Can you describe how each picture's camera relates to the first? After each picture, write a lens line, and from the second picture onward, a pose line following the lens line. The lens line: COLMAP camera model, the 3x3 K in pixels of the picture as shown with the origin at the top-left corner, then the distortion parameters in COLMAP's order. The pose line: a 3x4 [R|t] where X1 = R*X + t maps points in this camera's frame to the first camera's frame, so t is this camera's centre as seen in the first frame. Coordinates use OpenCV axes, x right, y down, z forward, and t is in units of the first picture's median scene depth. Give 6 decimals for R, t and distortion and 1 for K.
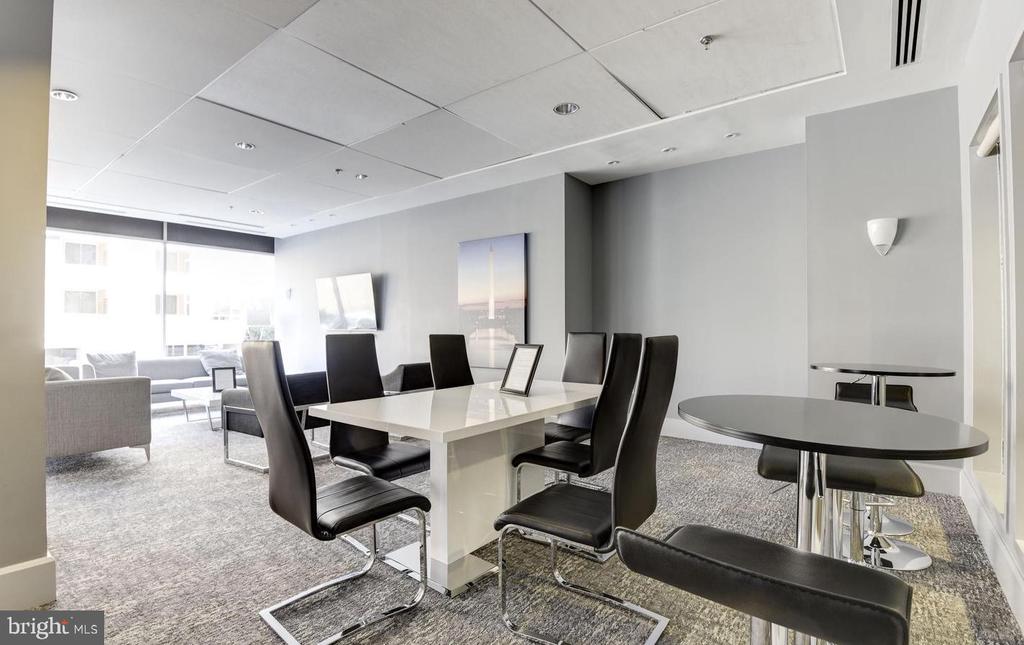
lens RADIAL K [[487.9, 0, 512.0], [0, 487.9, 322.5], [0, 0, 1]] dist [-0.000836, -0.000141]
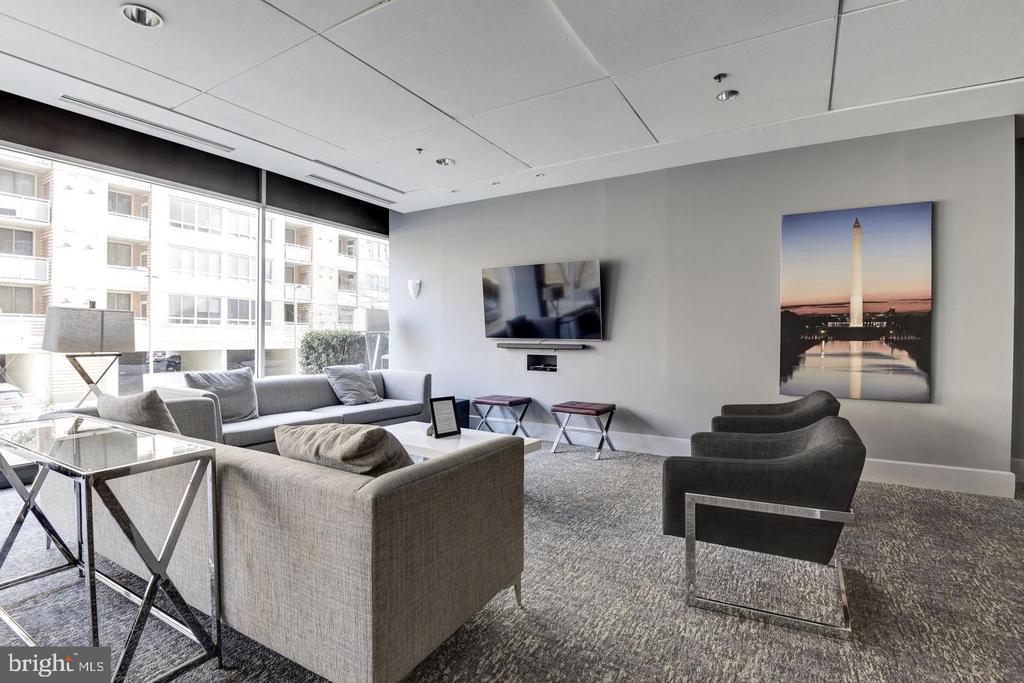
lens RADIAL K [[481.3, 0, 512.0], [0, 481.3, 341.5], [0, 0, 1]] dist [-0.002171, -0.000209]
pose [[0.992384, 0.010851, 0.122704, -0.589607], [-0.013589, 0.999677, 0.021499, 0.004817], [-0.122431, -0.023002, 0.992210, 0.379358]]
